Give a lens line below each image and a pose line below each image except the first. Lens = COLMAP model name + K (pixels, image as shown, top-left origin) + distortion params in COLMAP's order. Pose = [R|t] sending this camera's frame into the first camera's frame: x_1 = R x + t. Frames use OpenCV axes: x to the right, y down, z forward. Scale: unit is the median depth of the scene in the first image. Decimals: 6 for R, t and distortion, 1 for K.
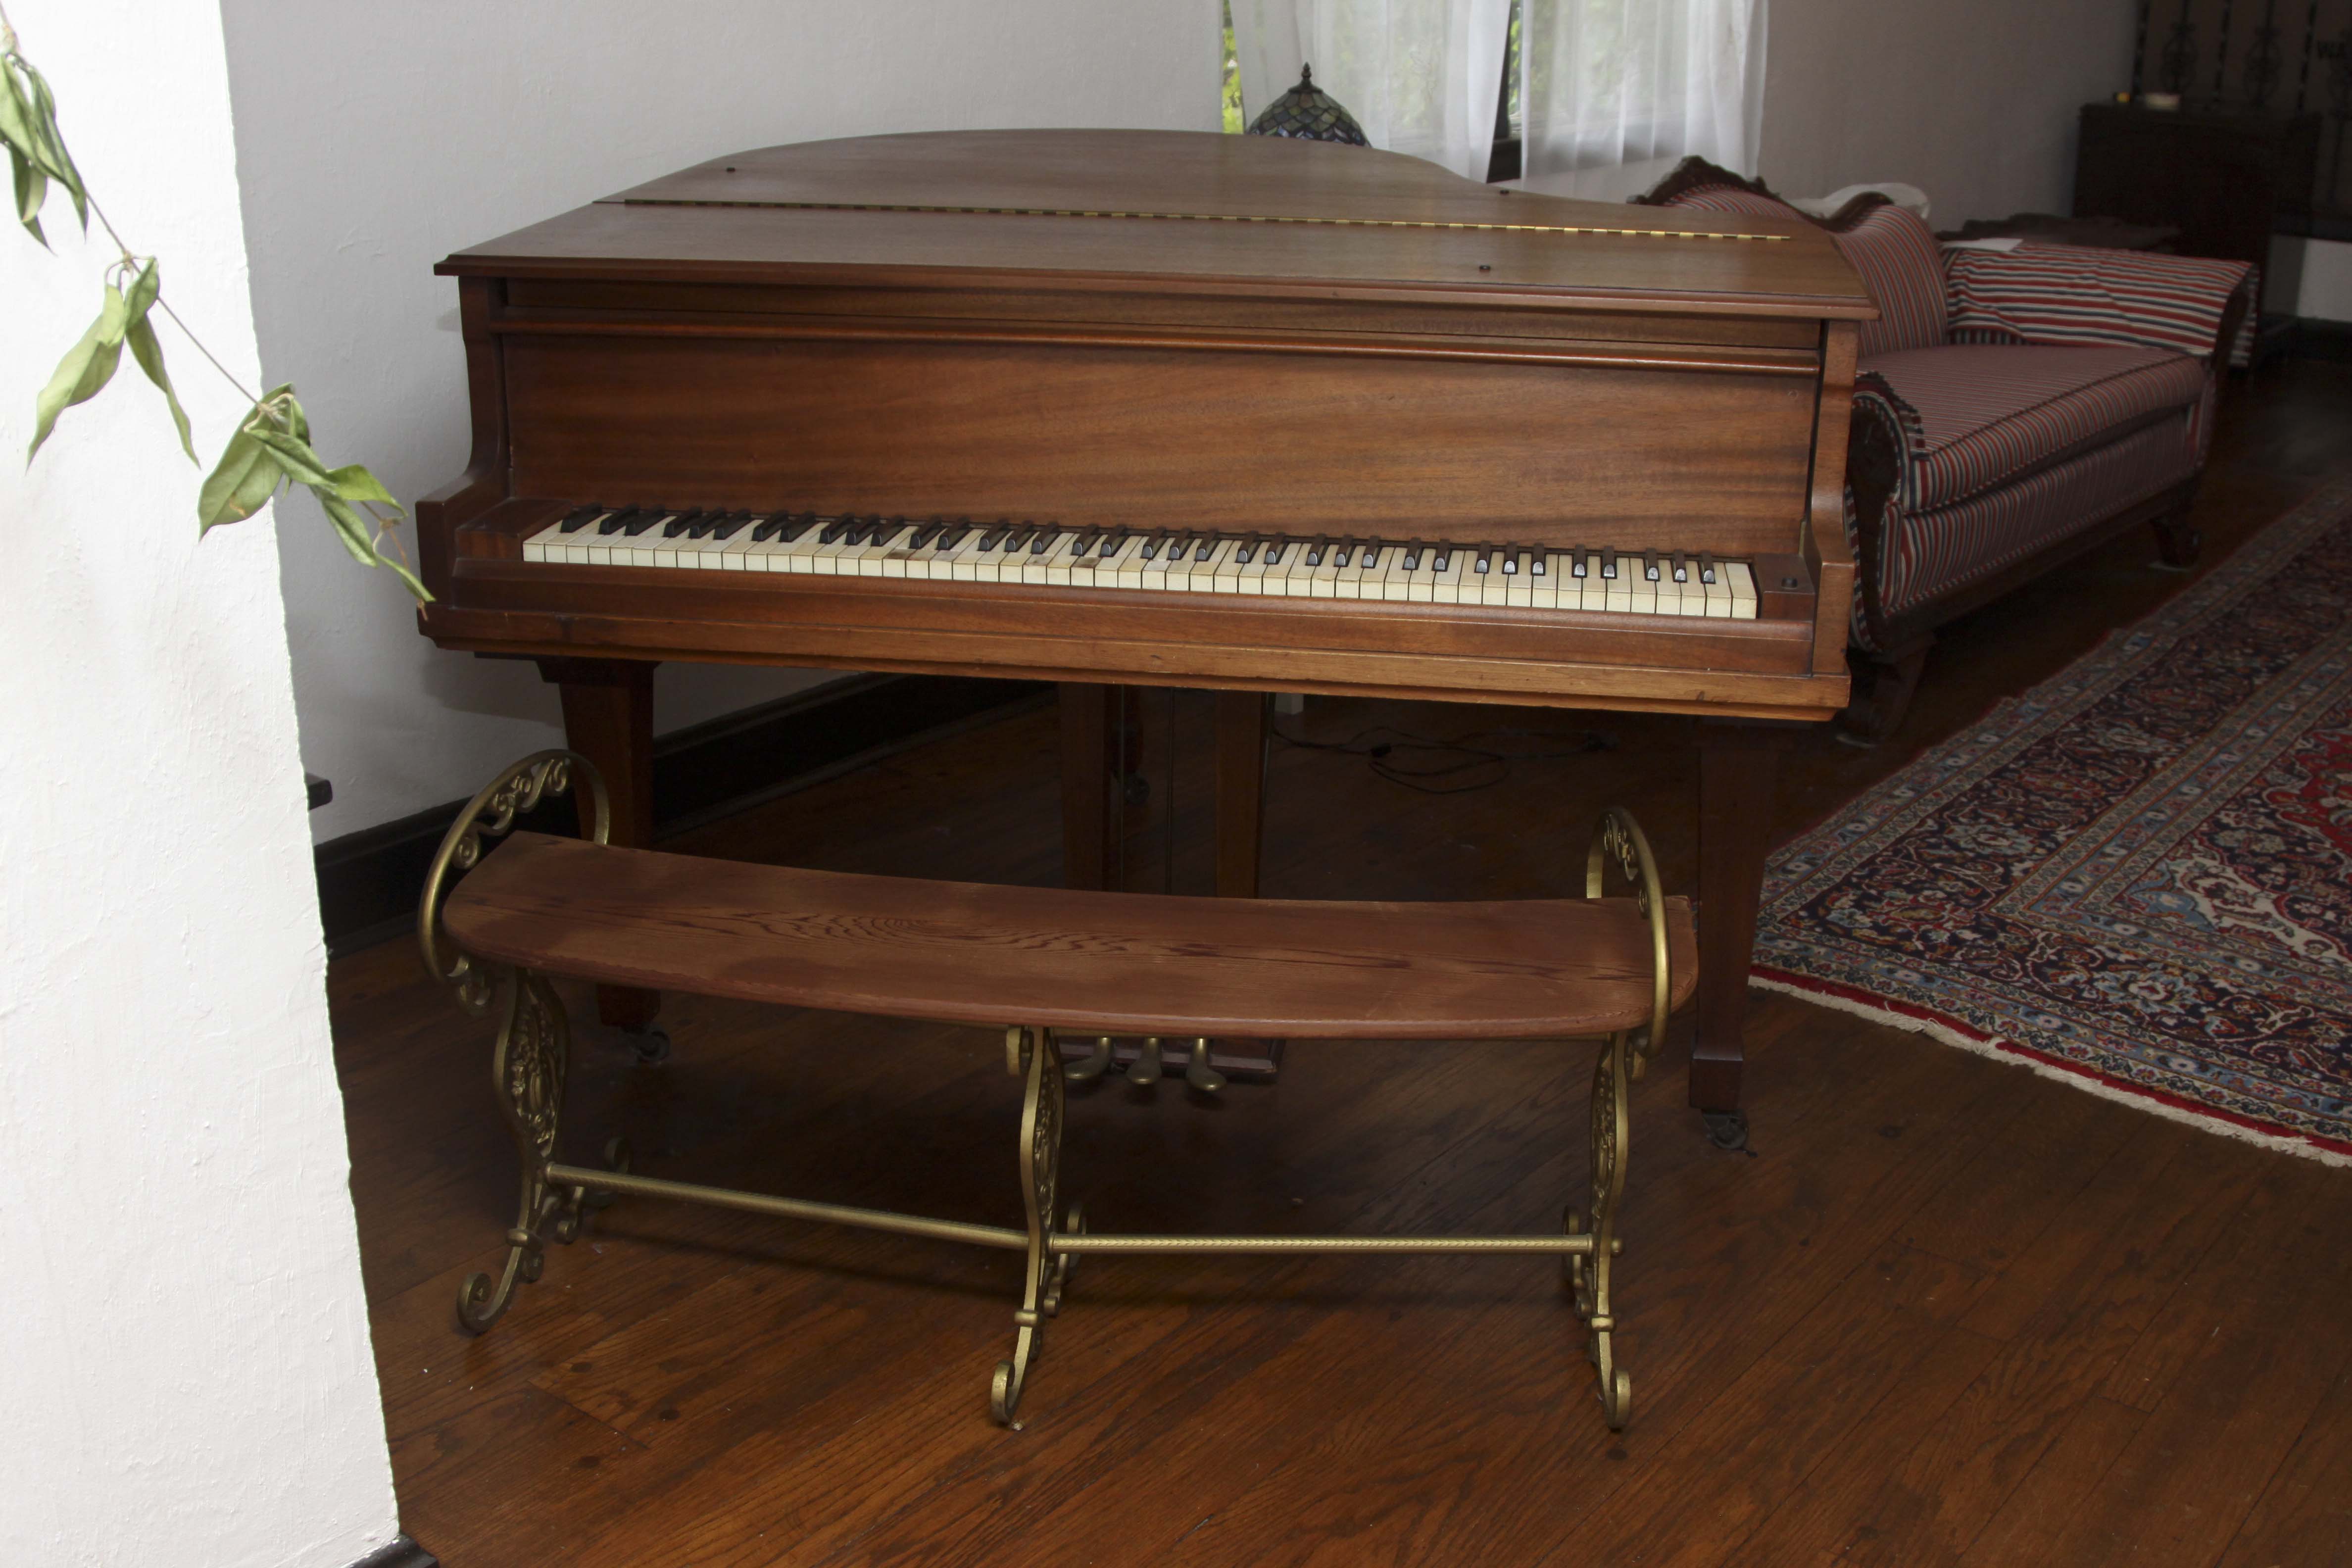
lens RADIAL K [[2517.3, 0, 1176.0], [0, 2517.3, 784.0], [0, 0, 1]] dist [-0.125591, 0.044950]
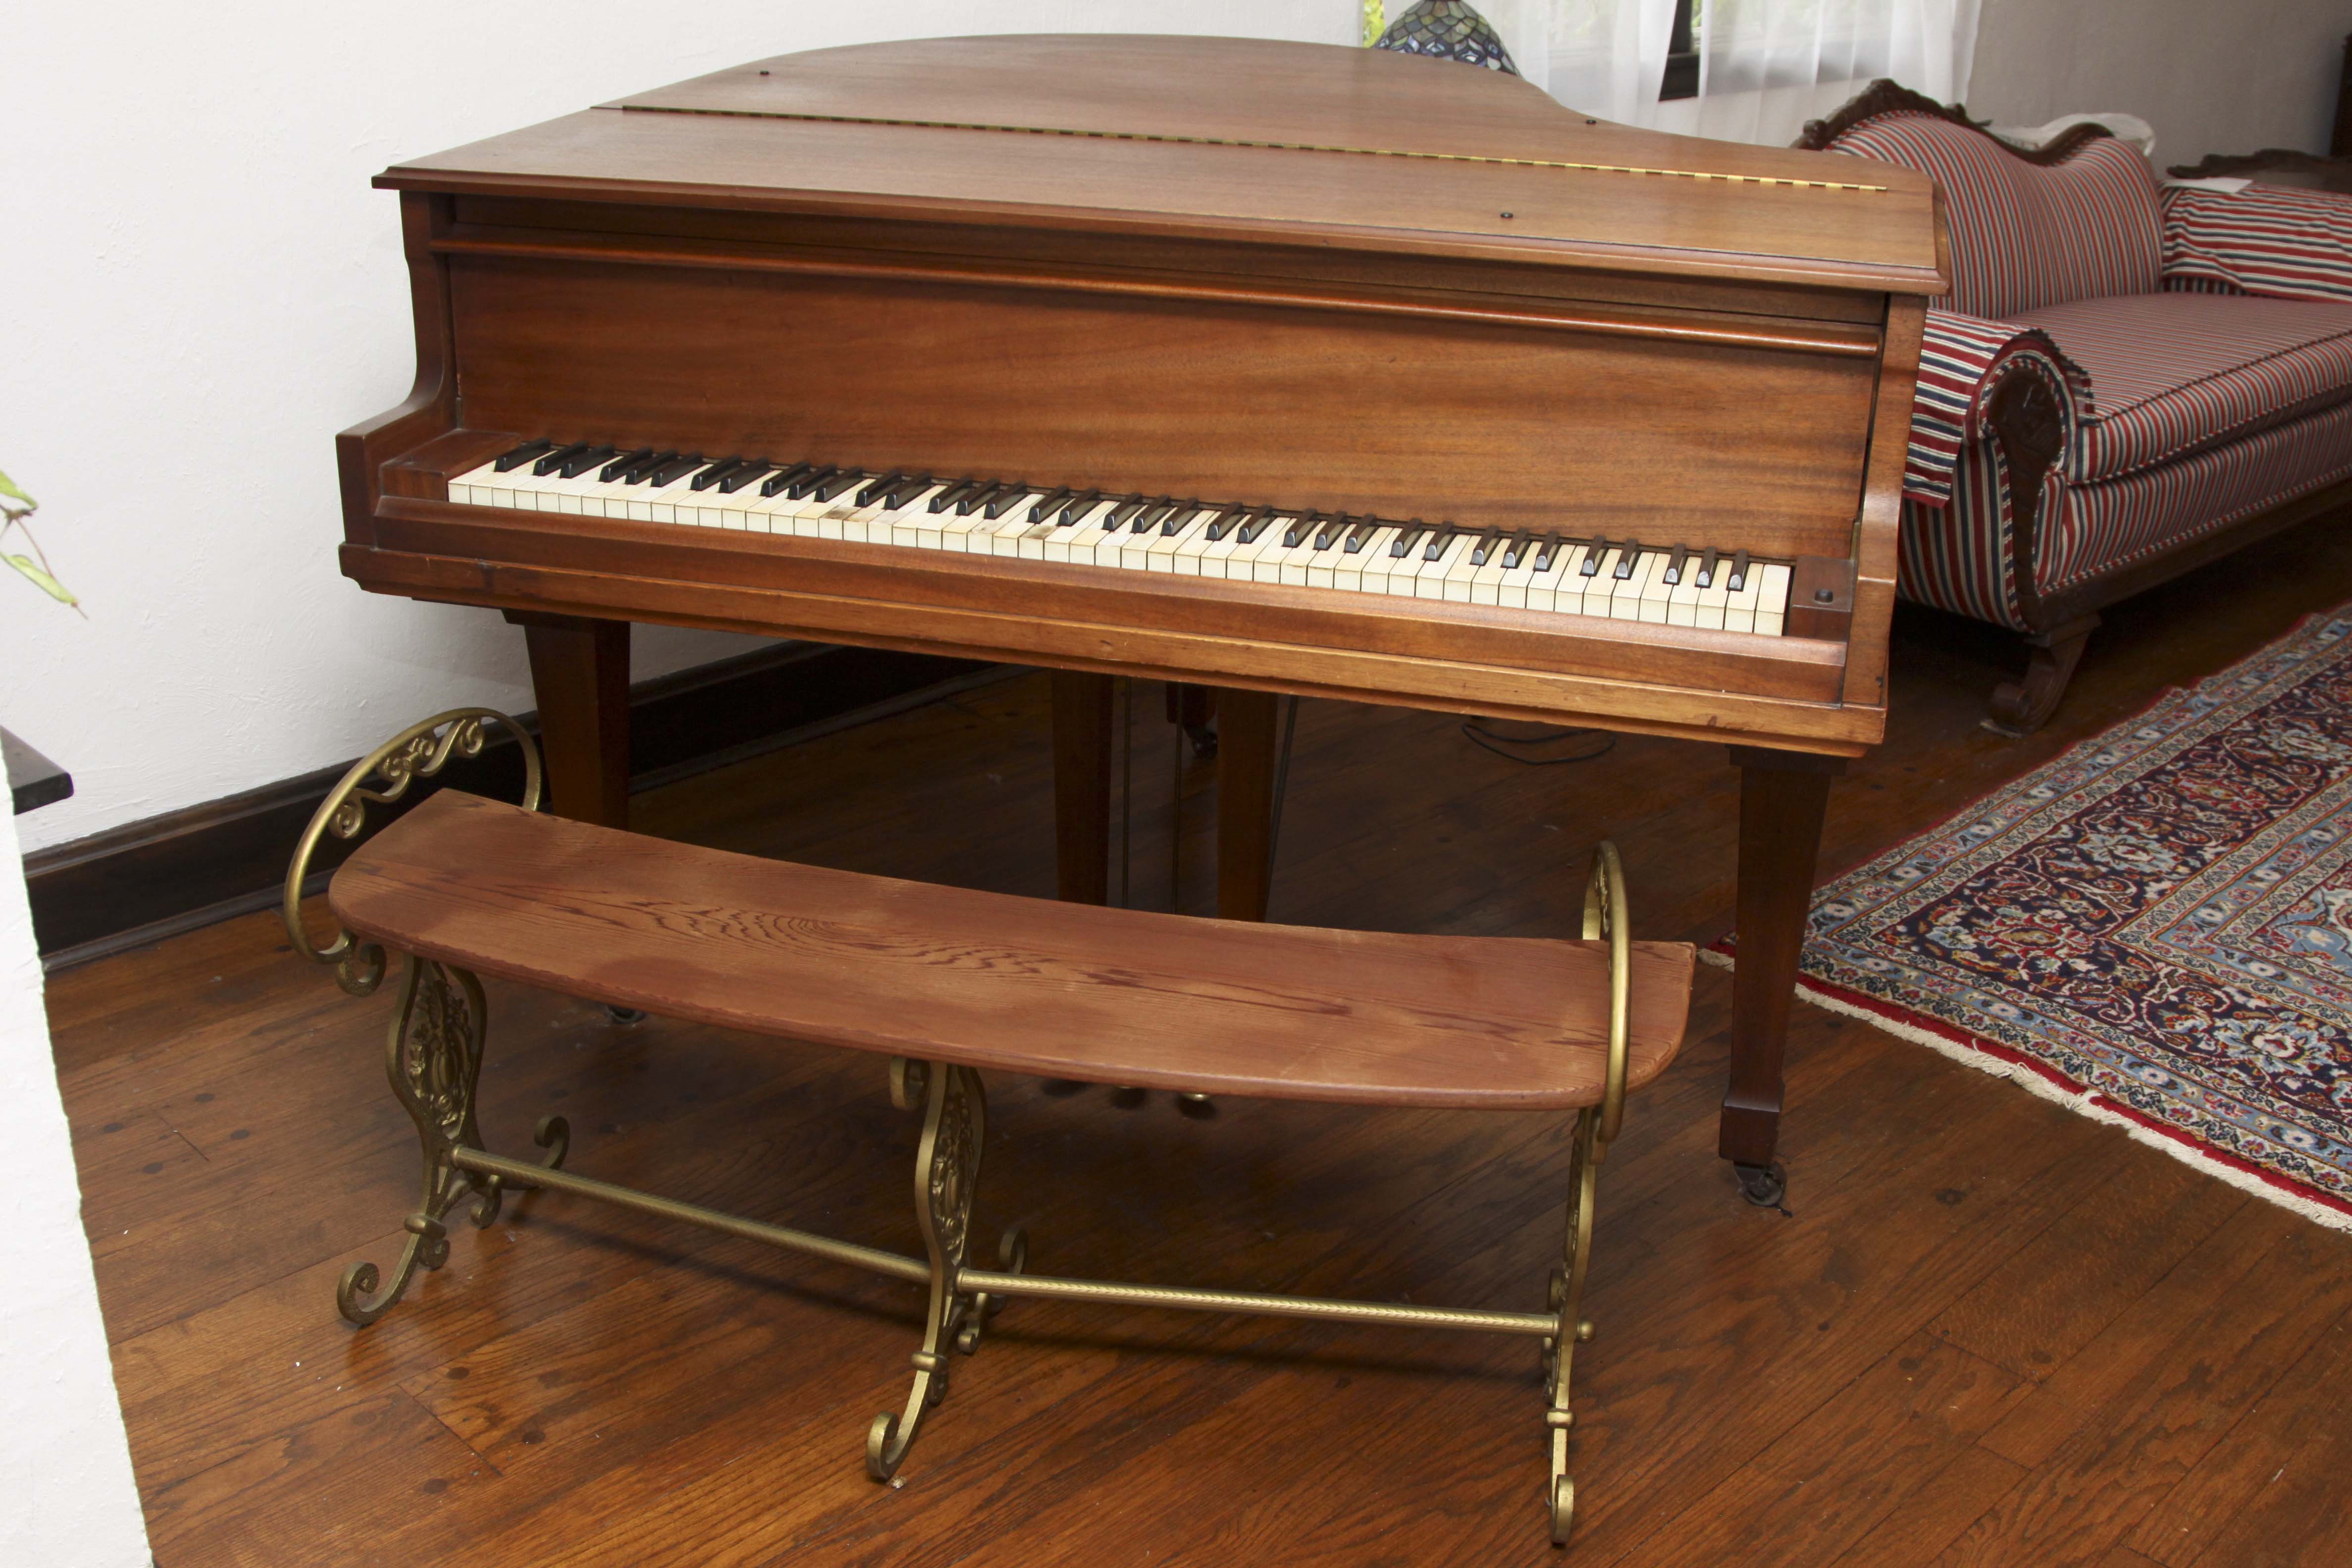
lens RADIAL K [[2480.3, 0, 1185.4], [0, 2480.3, 781.7], [0, 0, 1]] dist [-0.128702, 0.053846]
pose [[0.993523, 0.054760, -0.099566, 0.102994], [-0.050120, 0.997564, 0.048524, -0.042150], [0.101980, -0.043220, 0.993847, 0.115059]]
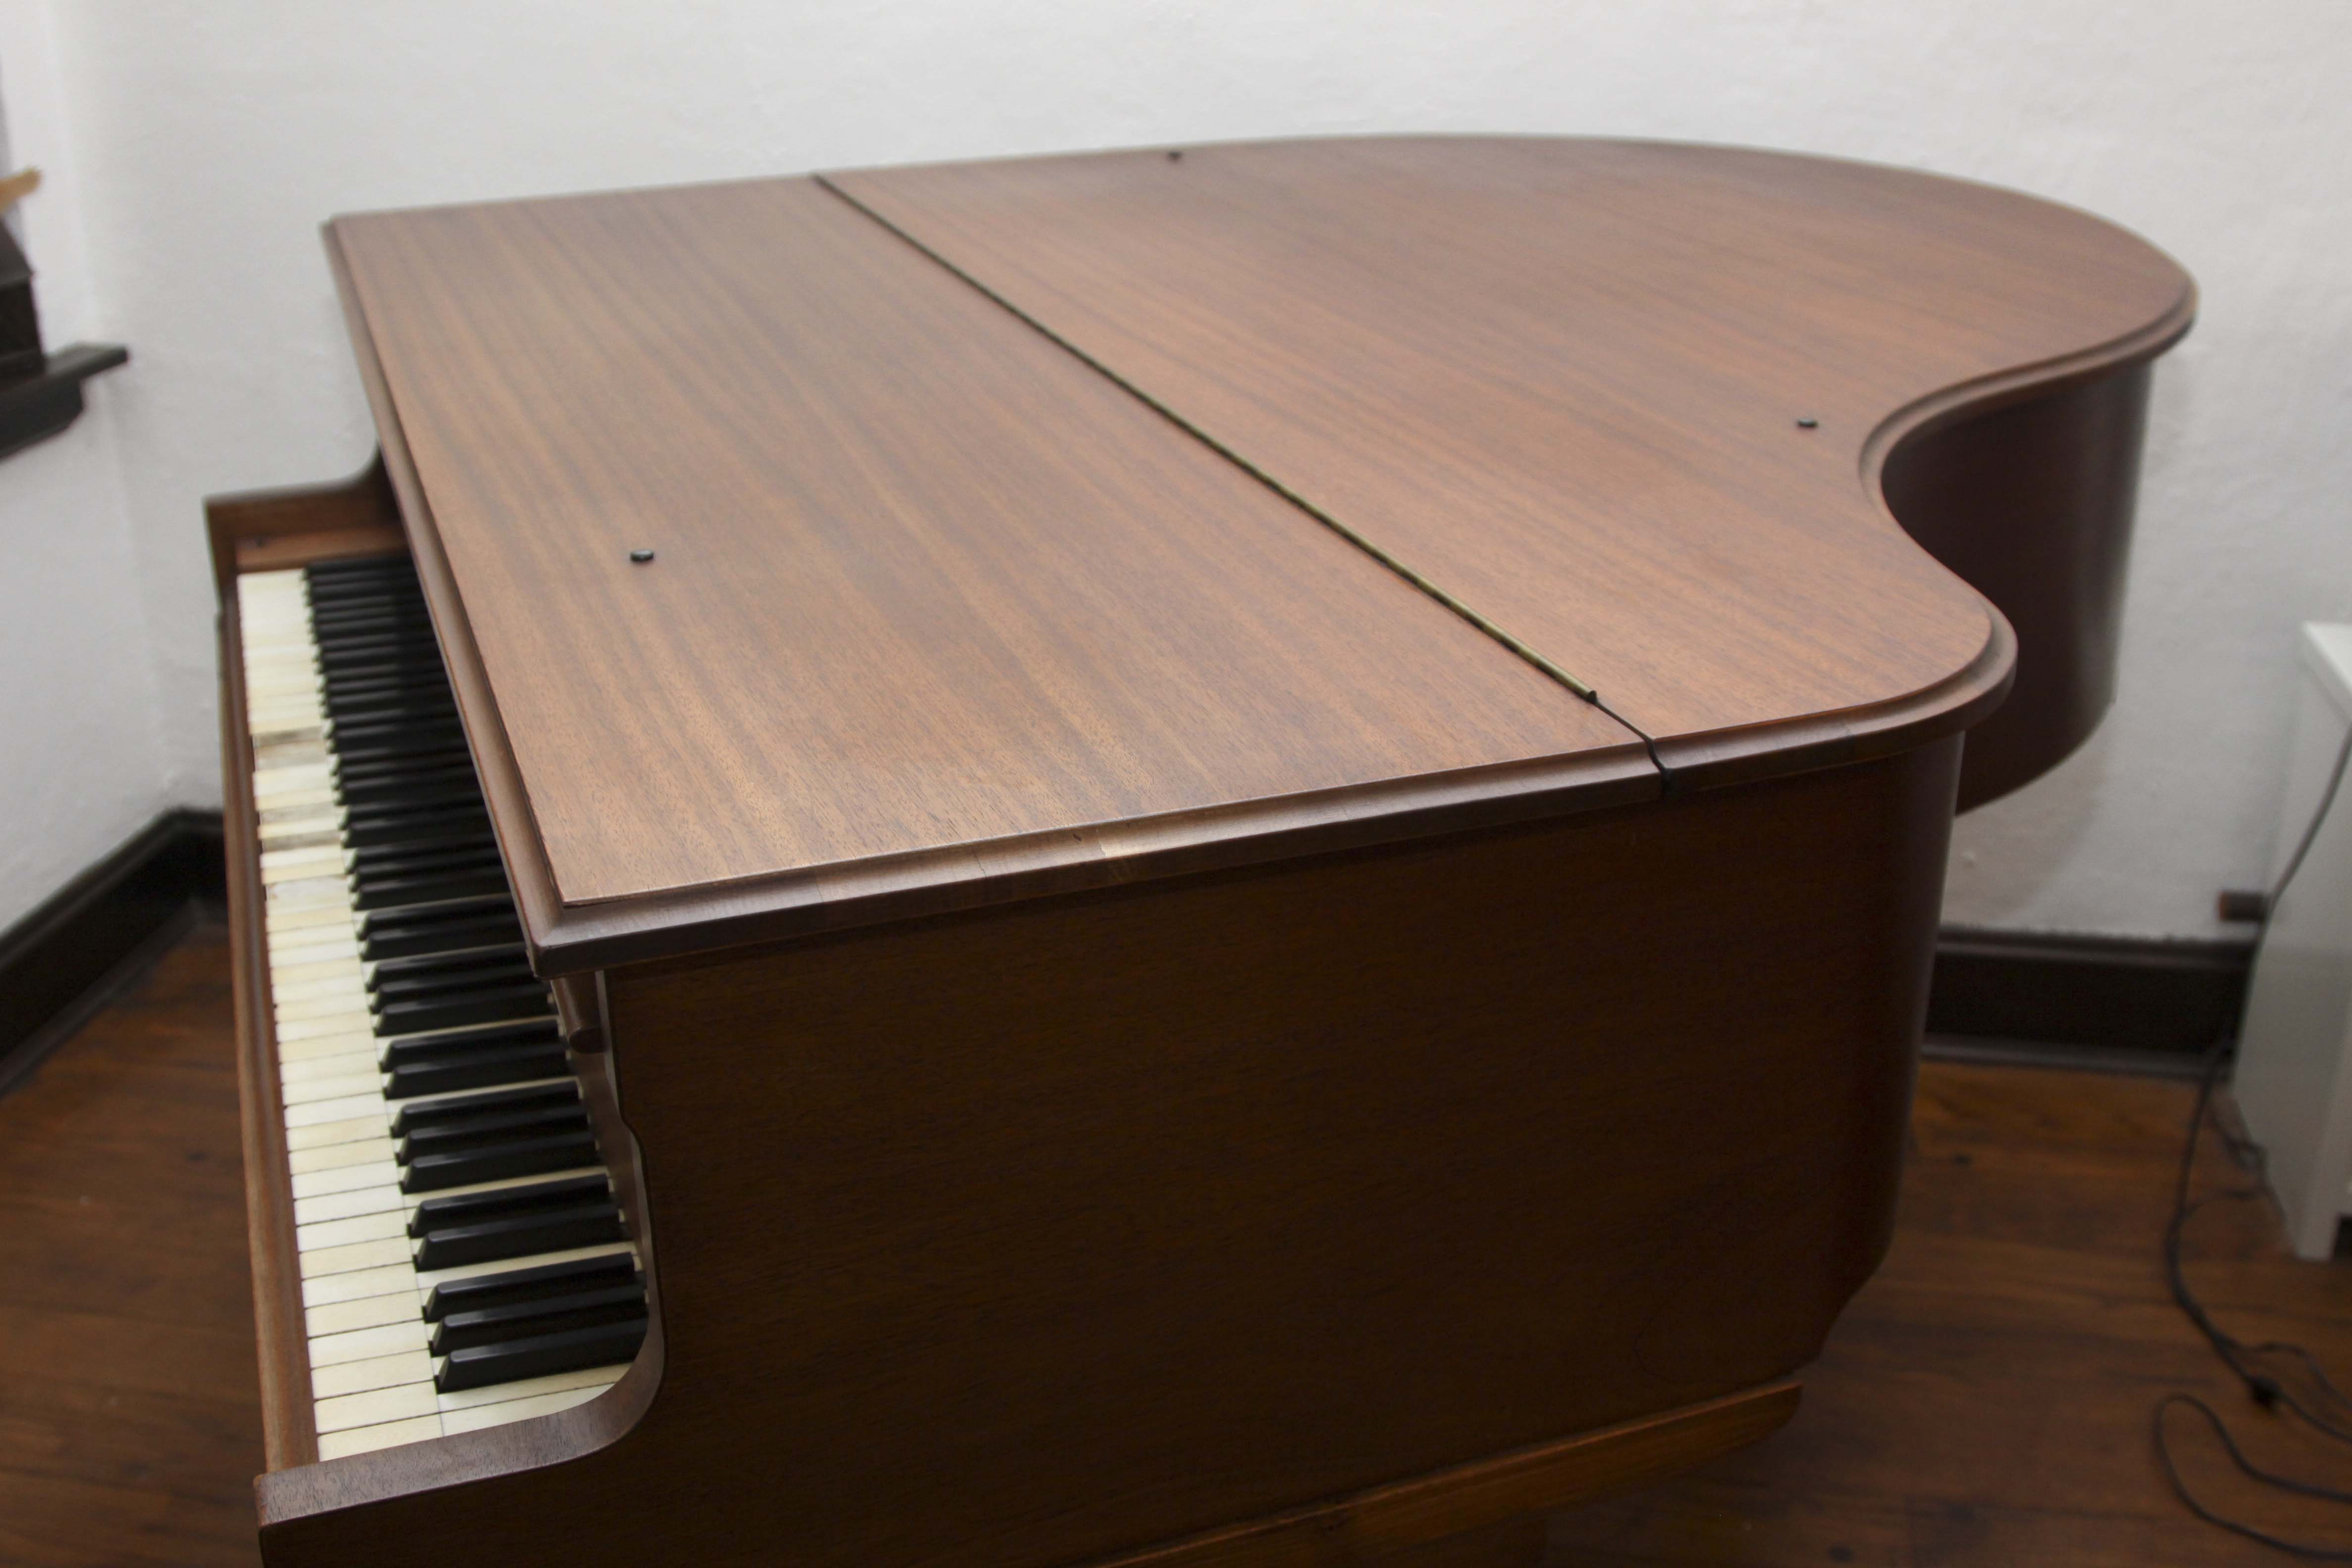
lens RADIAL K [[2473.0, 0, 1185.2], [0, 2473.0, 779.0], [0, 0, 1]] dist [-0.125442, 0.052345]
pose [[0.493900, 0.330387, -0.804305, 0.534854], [-0.286967, 0.935109, 0.207899, -0.279550], [0.820800, 0.128127, 0.556660, 0.788795]]
